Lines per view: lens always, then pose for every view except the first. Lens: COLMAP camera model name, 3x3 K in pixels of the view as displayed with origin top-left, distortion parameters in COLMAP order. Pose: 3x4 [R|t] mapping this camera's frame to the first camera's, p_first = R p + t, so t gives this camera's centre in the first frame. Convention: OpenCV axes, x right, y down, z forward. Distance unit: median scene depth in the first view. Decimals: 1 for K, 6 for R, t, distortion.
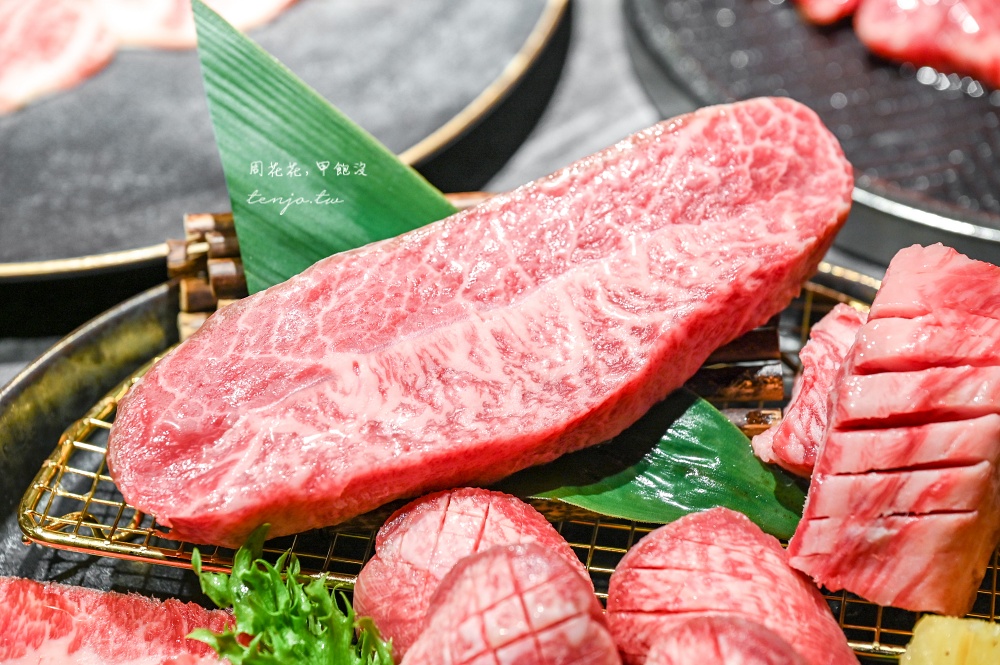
lens RADIAL K [[3288.8, 0, 500.0], [0, 3288.8, 332.5], [0, 0, 1]] dist [-0.061525, 0.403057]
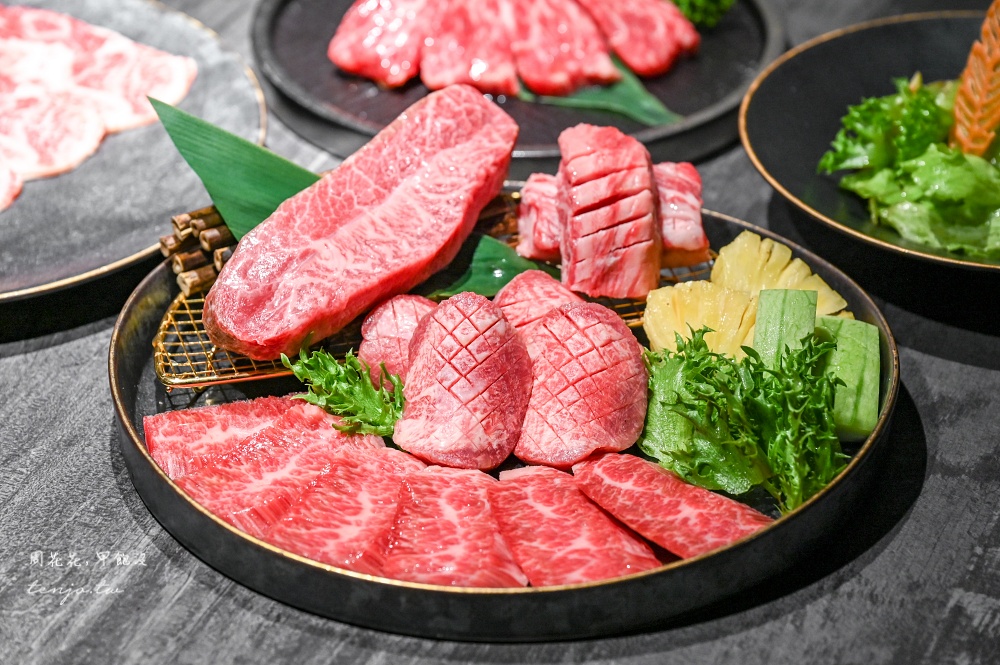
lens RADIAL K [[3288.8, 0, 500.0], [0, 3288.8, 332.5], [0, 0, 1]] dist [-0.061525, 0.403057]
pose [[0.905848, -0.231393, 0.354819, -0.633827], [0.280510, 0.955323, -0.093129, 0.261152], [-0.317417, 0.183891, 0.930285, -0.759130]]
